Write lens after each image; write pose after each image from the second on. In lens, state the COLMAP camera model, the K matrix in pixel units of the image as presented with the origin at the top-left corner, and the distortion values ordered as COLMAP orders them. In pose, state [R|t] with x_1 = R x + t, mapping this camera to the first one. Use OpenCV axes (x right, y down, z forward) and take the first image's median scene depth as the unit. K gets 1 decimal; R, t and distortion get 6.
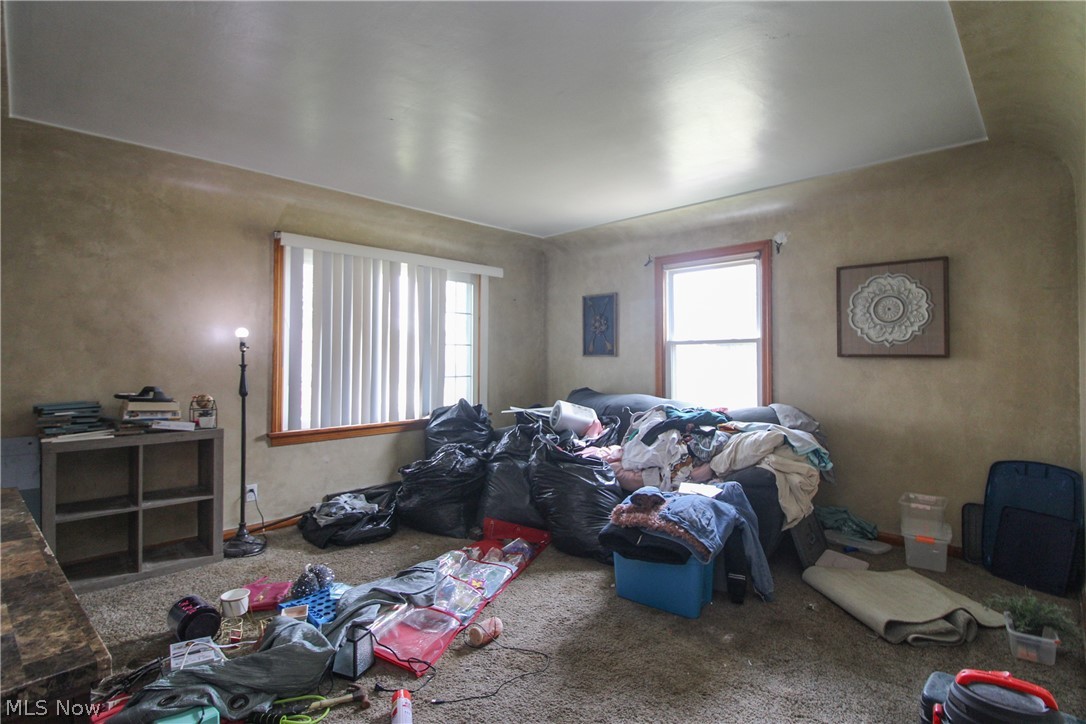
lens RADIAL K [[512.2, 0, 544.9], [0, 512.2, 355.4], [0, 0, 1]] dist [-0.013021, 0.000283]
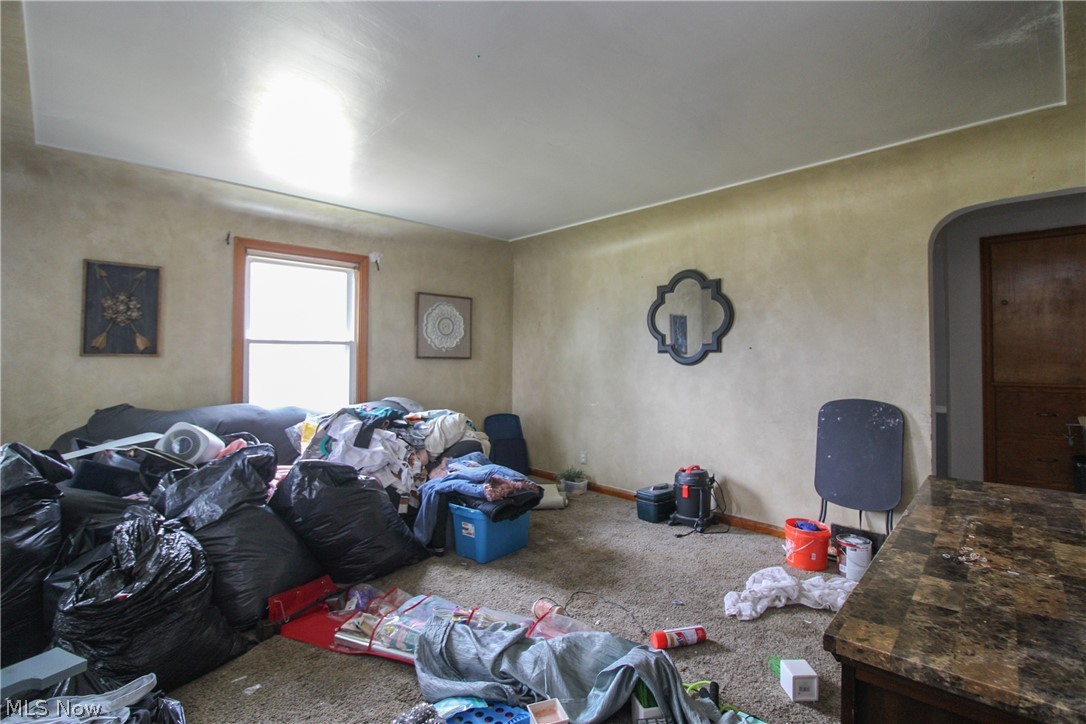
lens RADIAL K [[512.2, 0, 544.9], [0, 512.2, 355.4], [0, 0, 1]] dist [-0.013021, 0.000283]
pose [[0.038336, 0.003878, 0.999257, -0.757565], [-0.009965, 0.999944, -0.003498, -0.003234], [-0.999215, -0.009823, 0.038373, 0.606007]]
